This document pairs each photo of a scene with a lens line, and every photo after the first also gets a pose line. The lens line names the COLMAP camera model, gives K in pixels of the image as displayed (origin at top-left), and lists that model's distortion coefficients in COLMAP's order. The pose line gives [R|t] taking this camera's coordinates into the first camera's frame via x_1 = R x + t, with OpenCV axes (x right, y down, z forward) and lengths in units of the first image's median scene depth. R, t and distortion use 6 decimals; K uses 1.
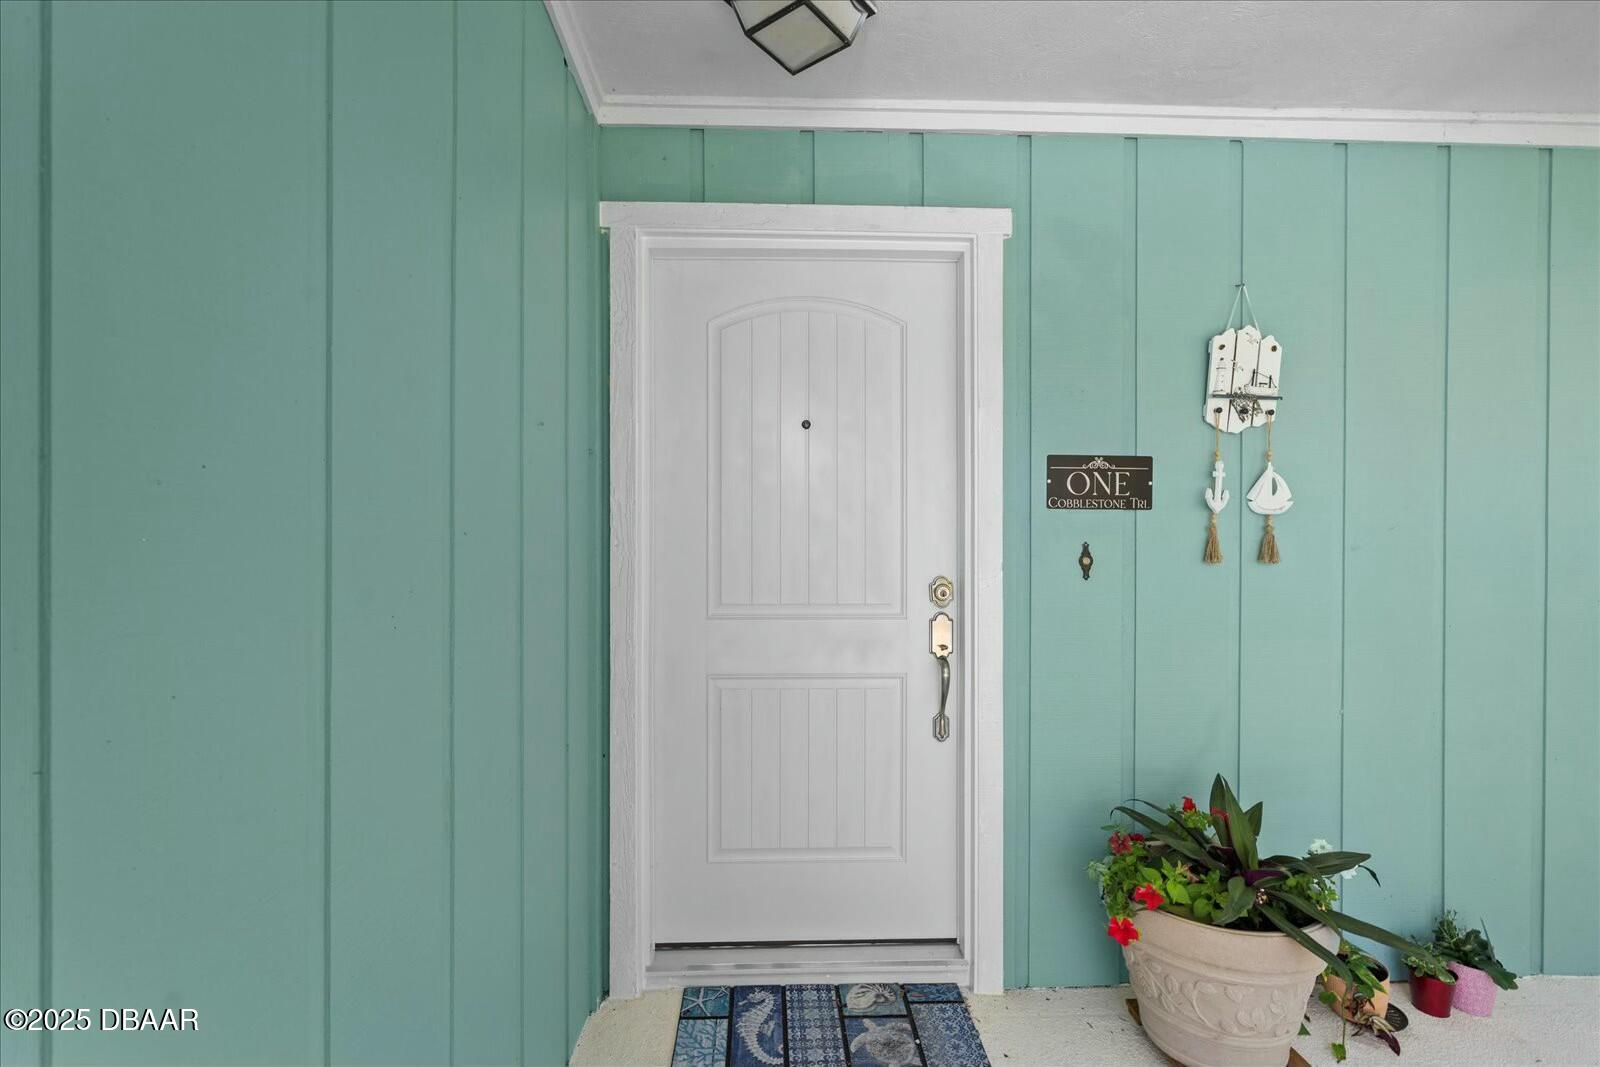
lens RADIAL K [[706.7, 0, 800.0], [0, 706.7, 533.5], [0, 0, 1]] dist [-0.011653, 0.000525]
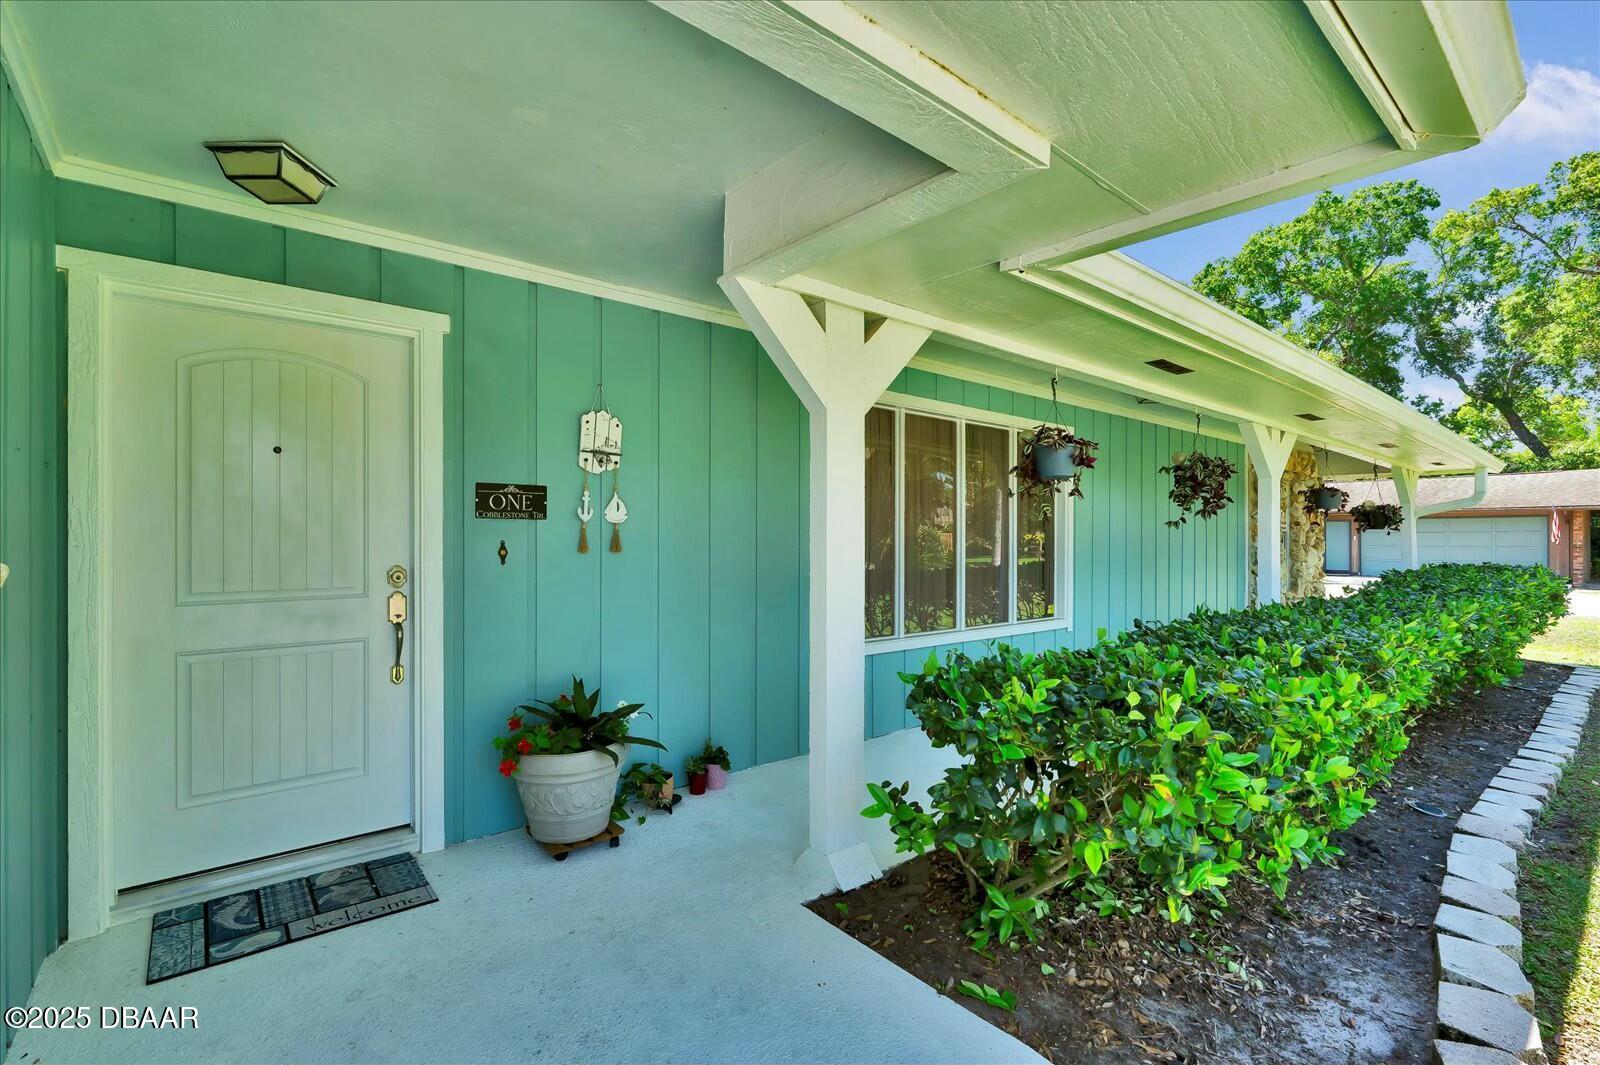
lens RADIAL K [[706.7, 0, 800.0], [0, 706.7, 532.5], [0, 0, 1]] dist [-0.011653, 0.000525]
pose [[0.792322, -0.000053, 0.610103, -0.017759], [-0.002485, 0.999991, 0.003314, -0.011459], [-0.610098, -0.004142, 0.792315, -0.618828]]
